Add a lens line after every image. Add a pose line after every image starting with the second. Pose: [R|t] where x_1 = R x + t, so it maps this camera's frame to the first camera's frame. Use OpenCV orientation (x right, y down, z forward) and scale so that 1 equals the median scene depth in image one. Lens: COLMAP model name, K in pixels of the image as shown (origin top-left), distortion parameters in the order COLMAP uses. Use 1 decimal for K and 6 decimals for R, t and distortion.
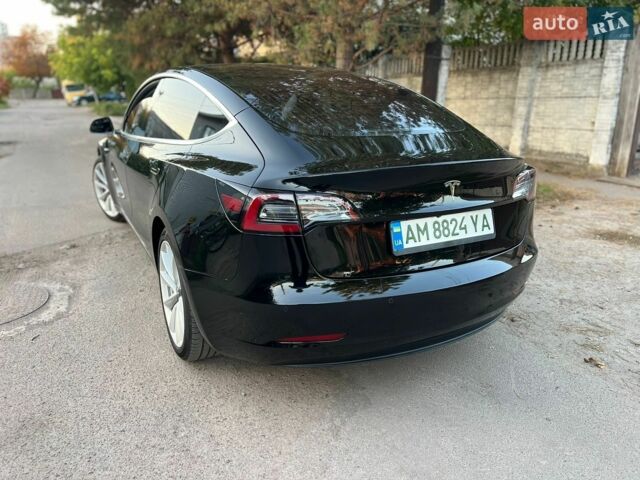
lens RADIAL K [[479.4, 0, 320.0], [0, 479.4, 240.0], [0, 0, 1]] dist [0.047703, -0.051946]
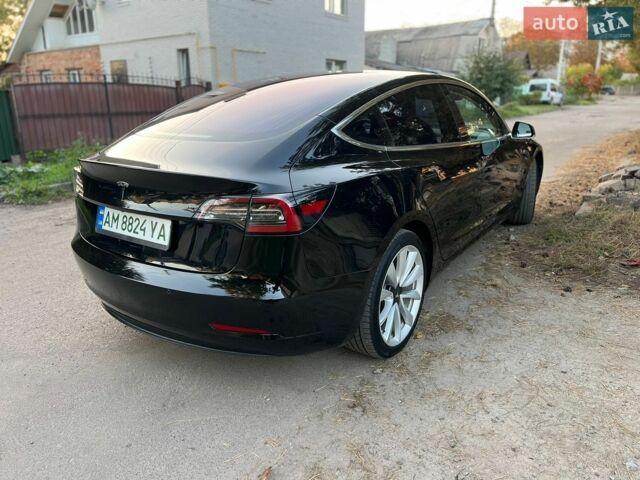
lens RADIAL K [[479.4, 0, 320.0], [0, 479.4, 240.0], [0, 0, 1]] dist [0.047703, -0.051946]
pose [[0.453657, 0.254359, -0.854106, 1.346377], [-0.248481, 0.956497, 0.152872, -0.254310], [0.855834, 0.142878, 0.497125, 0.788747]]
